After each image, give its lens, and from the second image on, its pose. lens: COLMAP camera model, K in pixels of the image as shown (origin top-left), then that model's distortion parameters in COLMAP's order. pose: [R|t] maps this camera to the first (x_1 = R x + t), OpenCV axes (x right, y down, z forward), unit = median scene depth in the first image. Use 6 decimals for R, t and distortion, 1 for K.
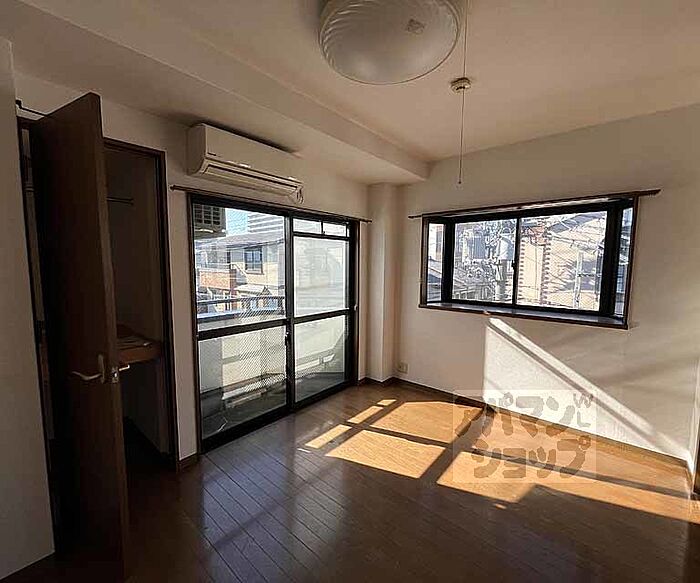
lens RADIAL K [[313.6, 0, 356.8], [0, 313.6, 292.2], [0, 0, 1]] dist [0.002020, 0.000116]
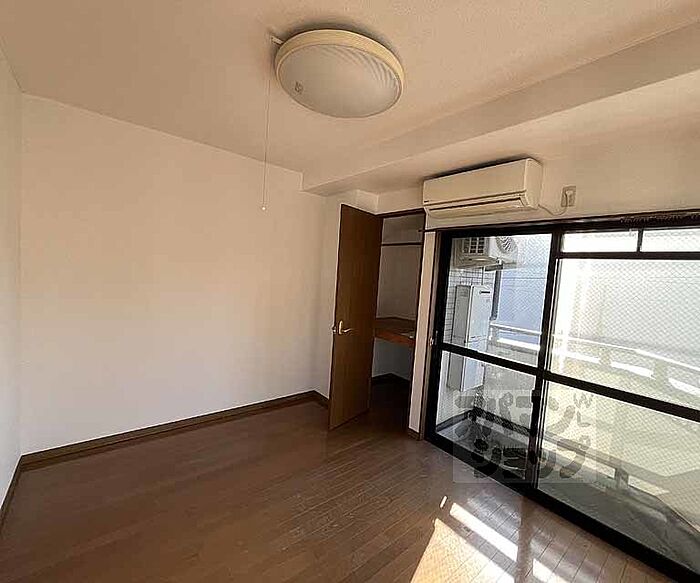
lens RADIAL K [[313.6, 0, 356.8], [0, 313.6, 292.2], [0, 0, 1]] dist [0.002020, 0.000116]
pose [[-0.186755, 0.045546, -0.981350, 0.530934], [-0.161808, 0.983856, 0.076455, -0.073885], [0.968989, 0.173068, -0.176371, 0.611589]]
